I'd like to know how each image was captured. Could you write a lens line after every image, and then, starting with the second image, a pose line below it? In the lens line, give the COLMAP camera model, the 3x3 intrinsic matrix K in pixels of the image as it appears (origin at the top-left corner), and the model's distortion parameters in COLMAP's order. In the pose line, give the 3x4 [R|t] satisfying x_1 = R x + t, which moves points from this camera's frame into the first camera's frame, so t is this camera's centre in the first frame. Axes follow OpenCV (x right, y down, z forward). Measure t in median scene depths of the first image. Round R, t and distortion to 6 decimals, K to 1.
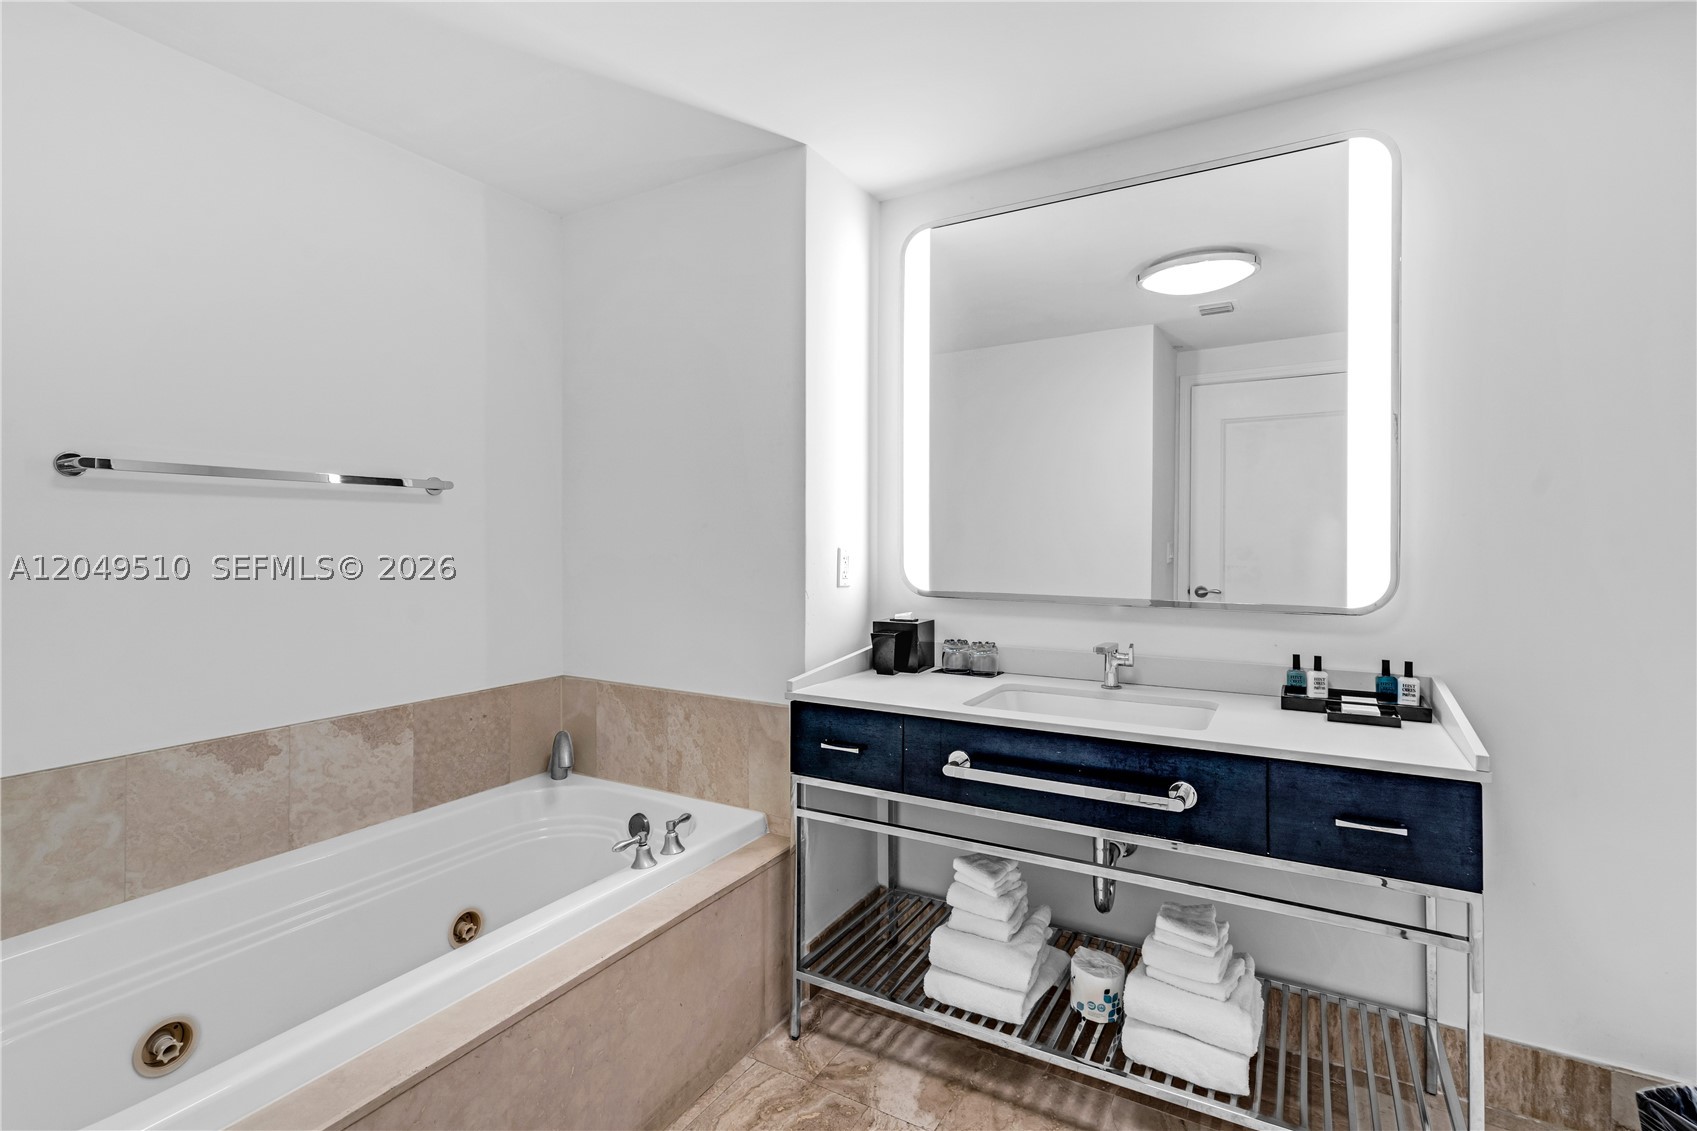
lens RADIAL K [[781.6, 0, 853.3], [0, 781.6, 551.5], [0, 0, 1]] dist [0.001667, 0.001464]
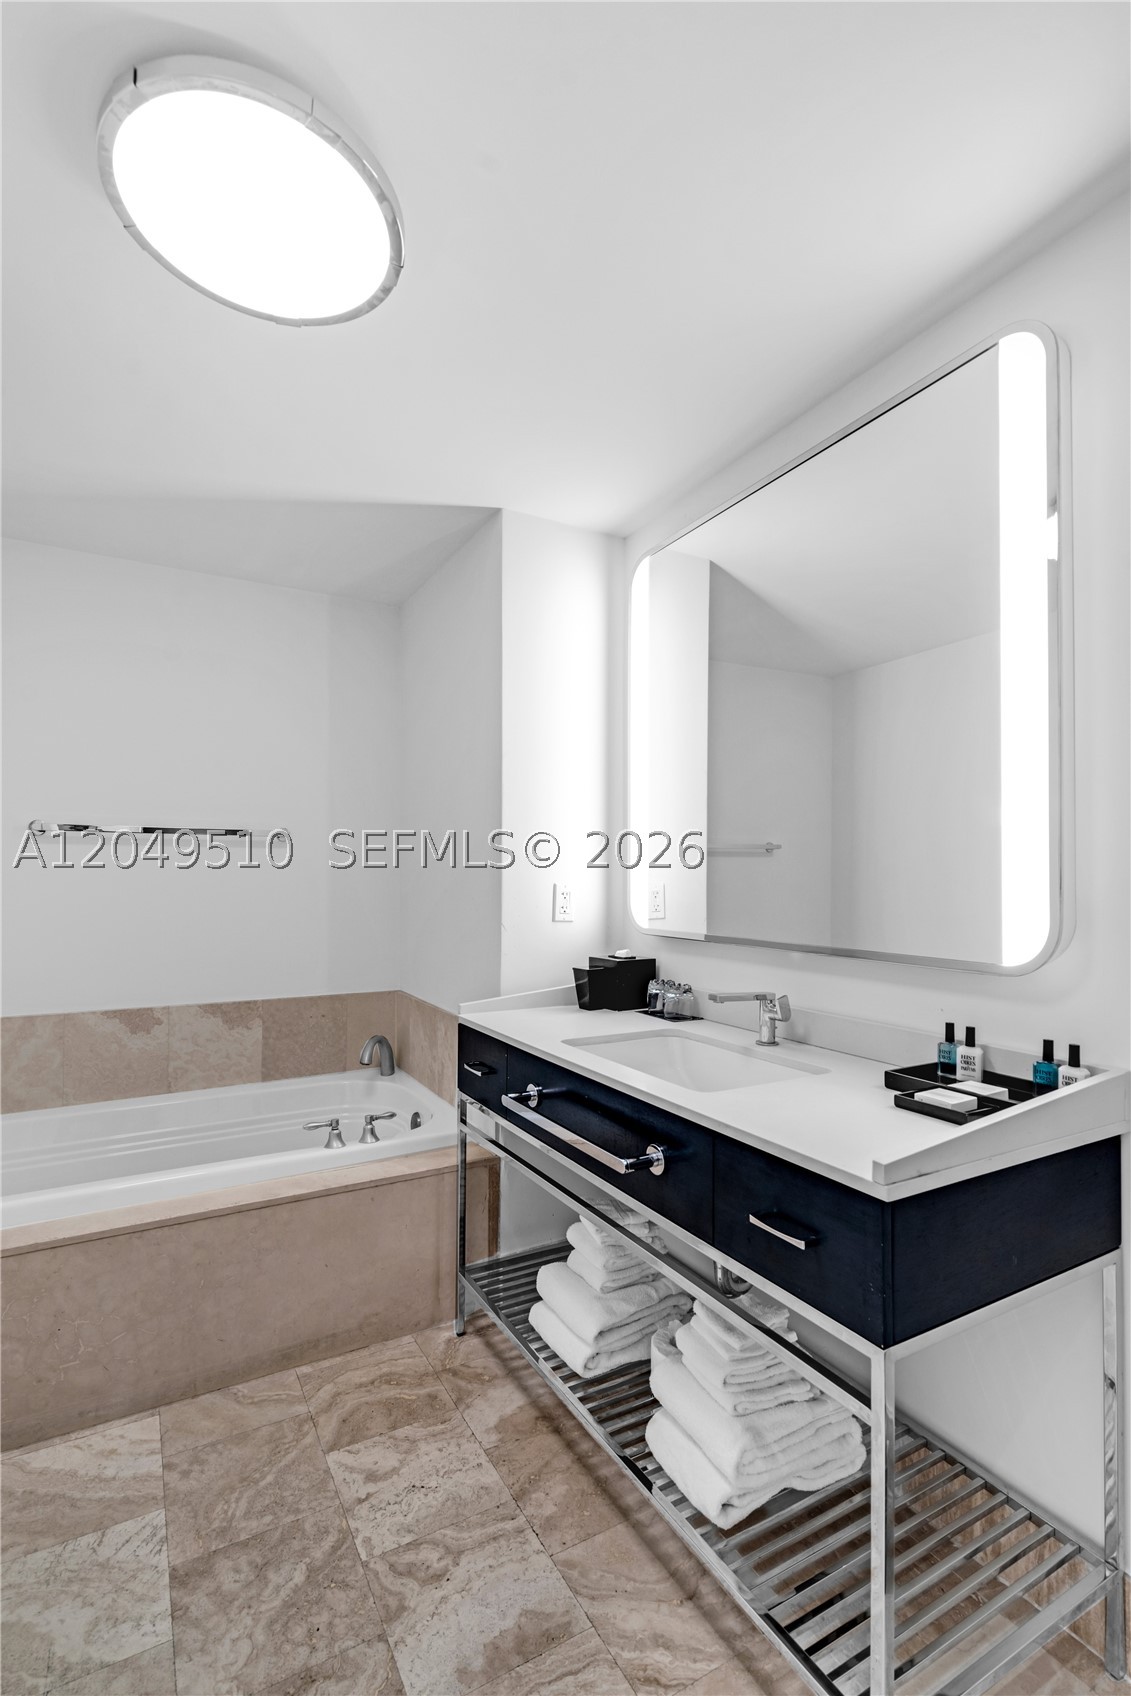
lens RADIAL K [[778.1, 0, 563.9], [0, 778.1, 879.6], [0, 0, 1]] dist [-0.000294, -0.000381]
pose [[0.859965, 0.001417, -0.510350, 0.621457], [-0.009082, 0.999880, -0.012528, 0.003164], [0.510271, 0.015408, 0.859875, 0.141034]]
